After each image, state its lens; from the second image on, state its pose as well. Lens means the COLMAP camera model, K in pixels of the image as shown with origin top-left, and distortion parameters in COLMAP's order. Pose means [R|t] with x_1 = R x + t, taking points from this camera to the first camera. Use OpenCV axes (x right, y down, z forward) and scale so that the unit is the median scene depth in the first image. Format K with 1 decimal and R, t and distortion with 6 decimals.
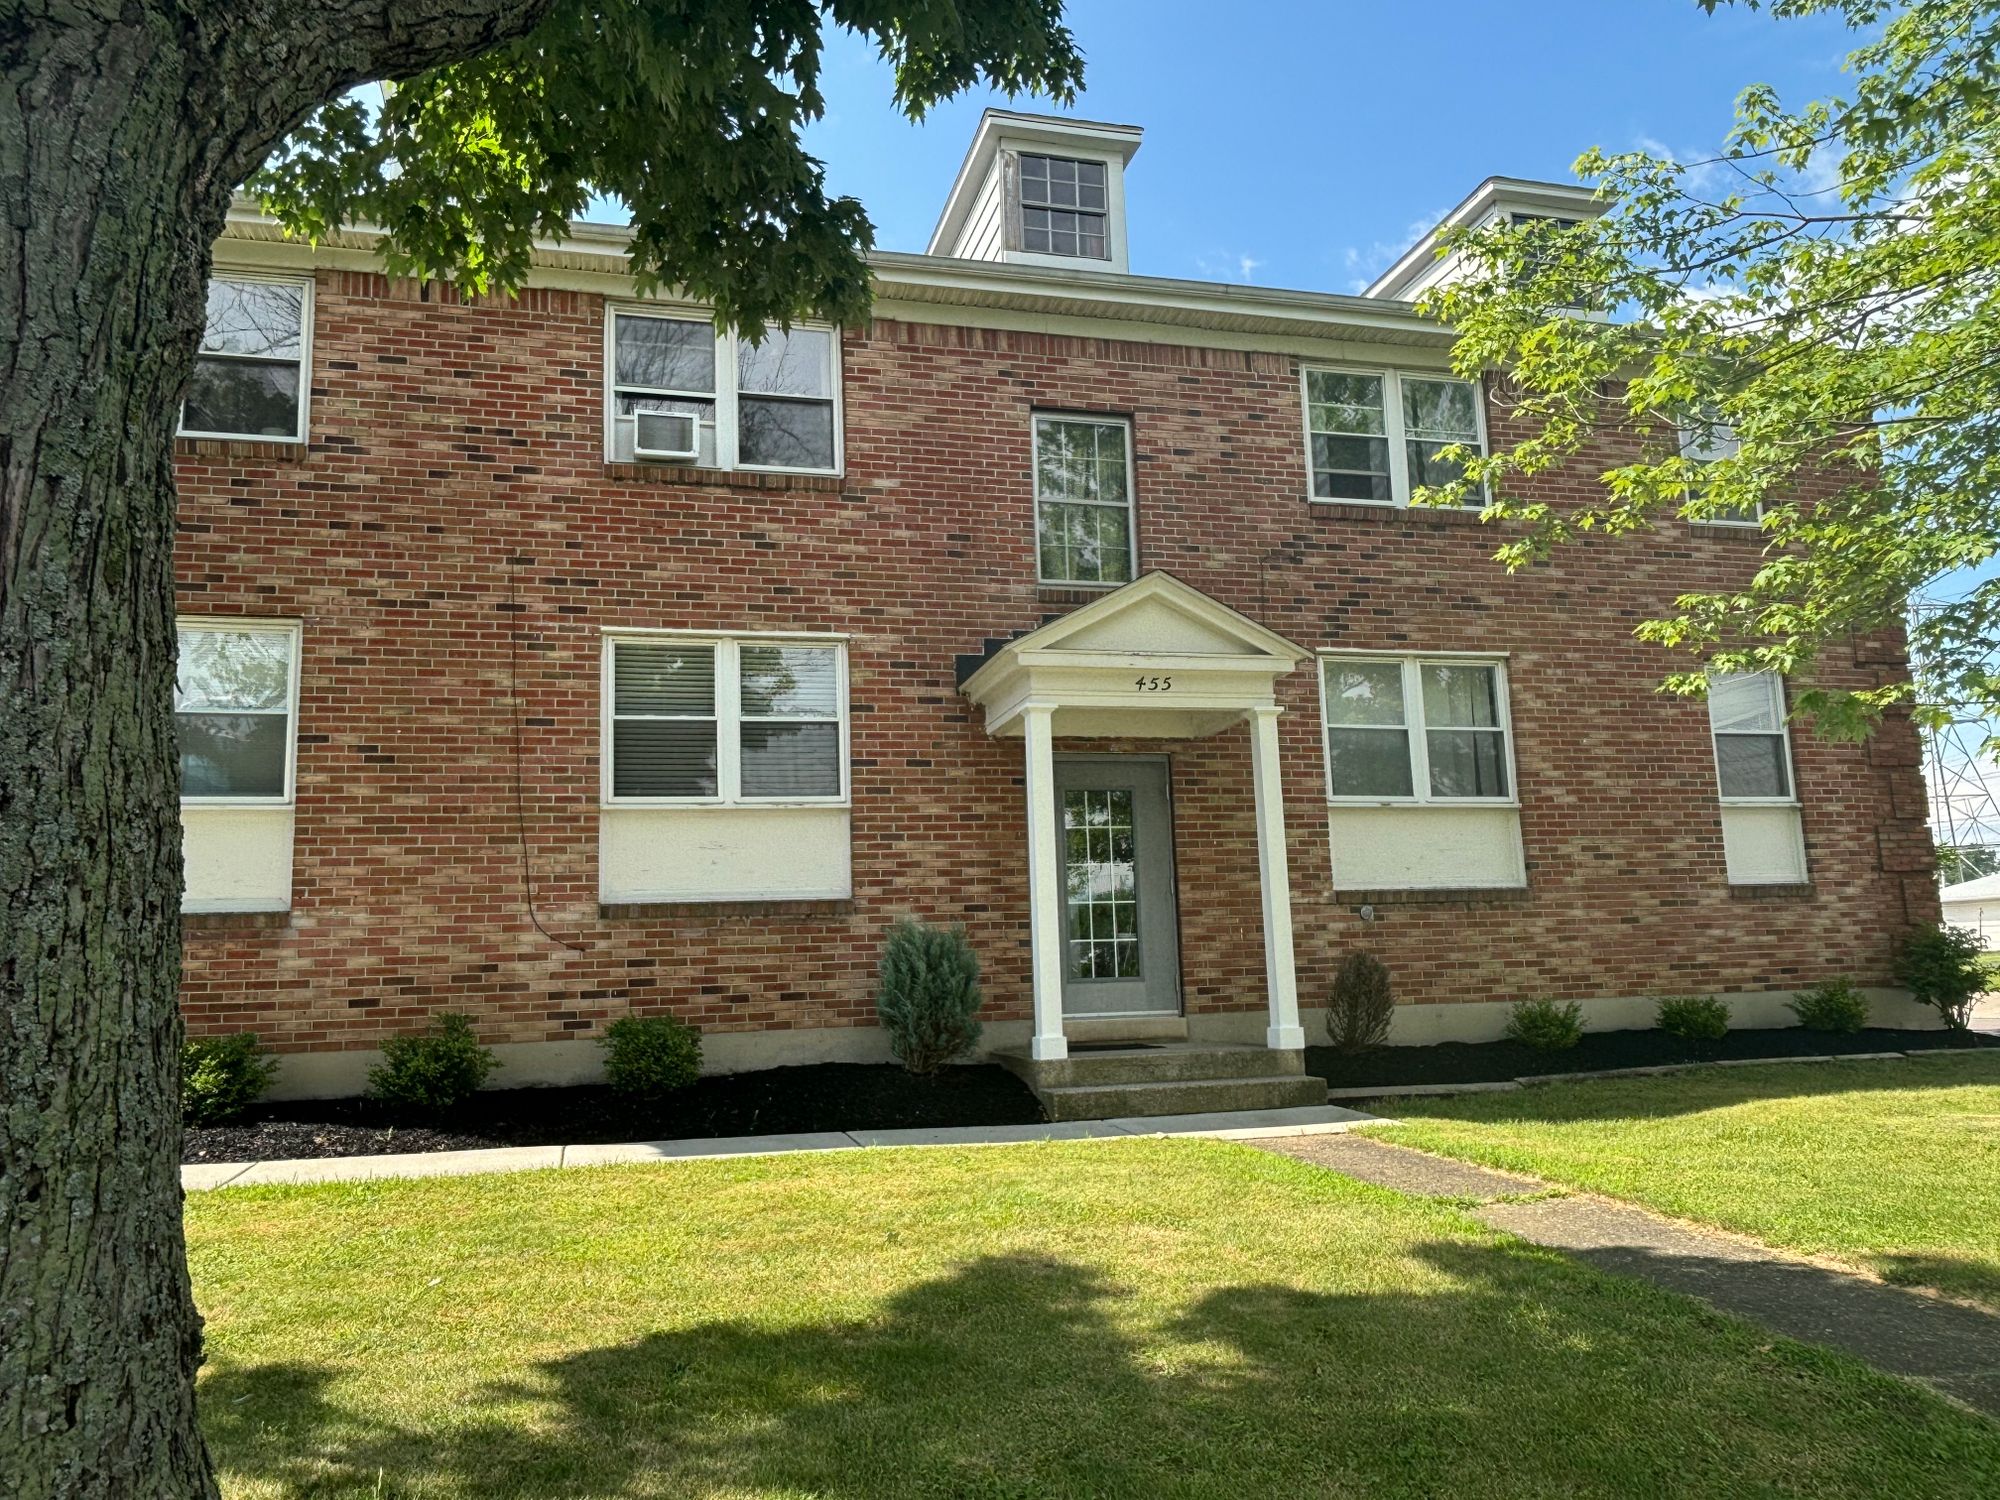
lens RADIAL K [[1451.6, 0, 998.0], [0, 1451.6, 771.8], [0, 0, 1]] dist [0.028041, -0.030247]
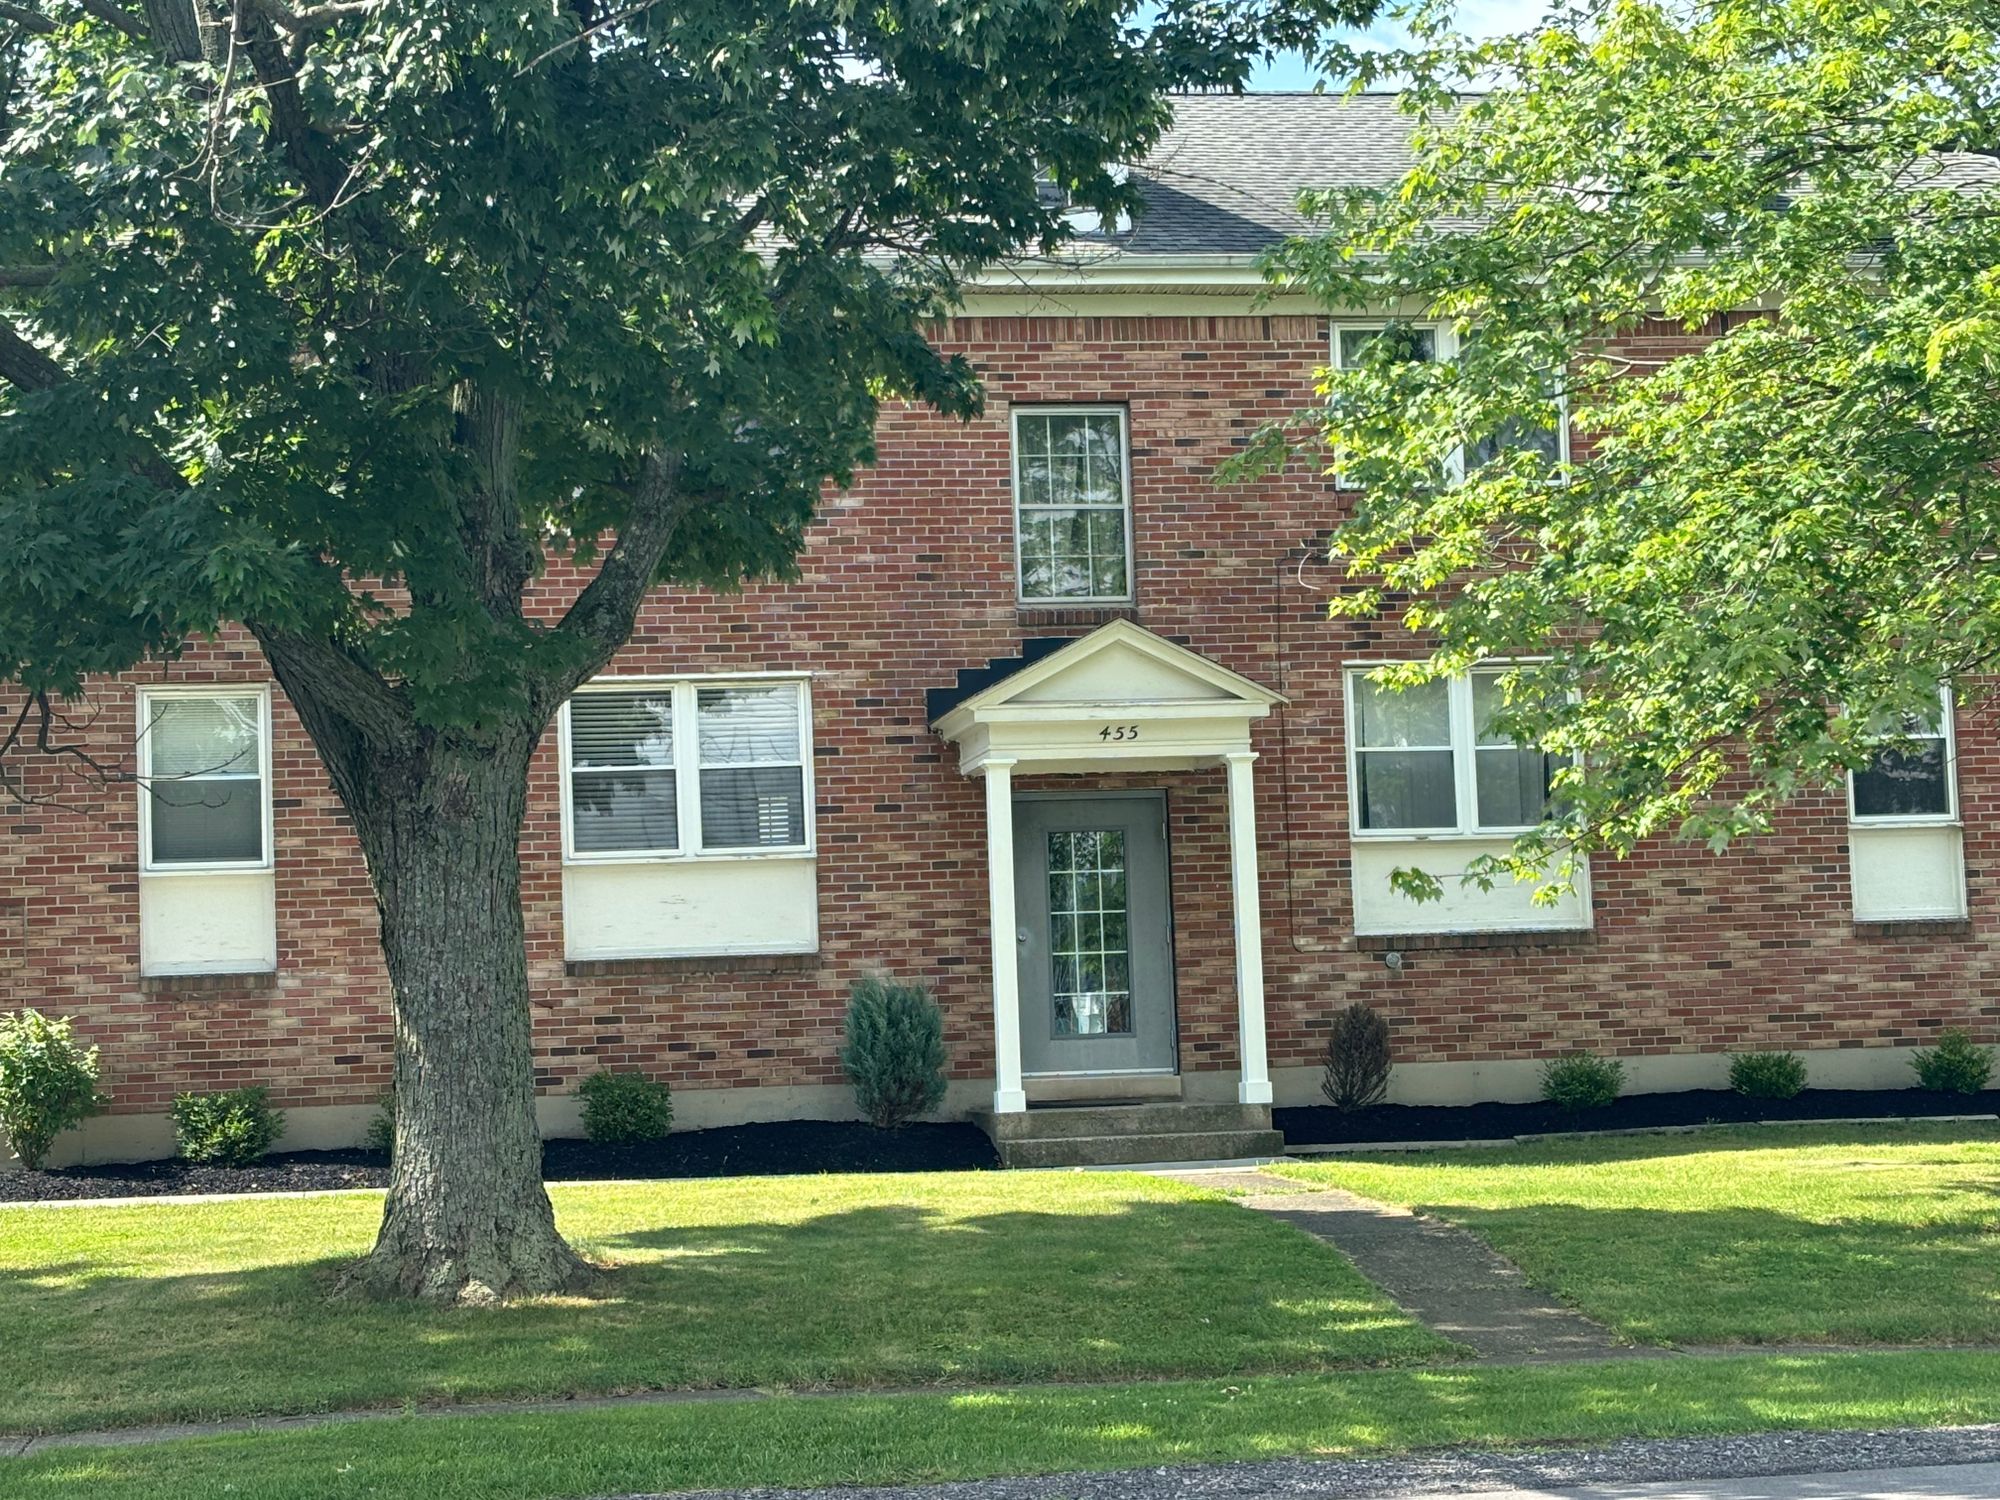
lens RADIAL K [[3639.1, 0, 943.8], [0, 3639.1, 862.6], [0, 0, 1]] dist [0.153459, 0.000000]
pose [[0.994561, -0.009050, -0.103760, 0.228681], [0.018507, 0.995720, 0.090544, -0.185759], [0.102497, -0.091972, 0.990472, -1.352590]]
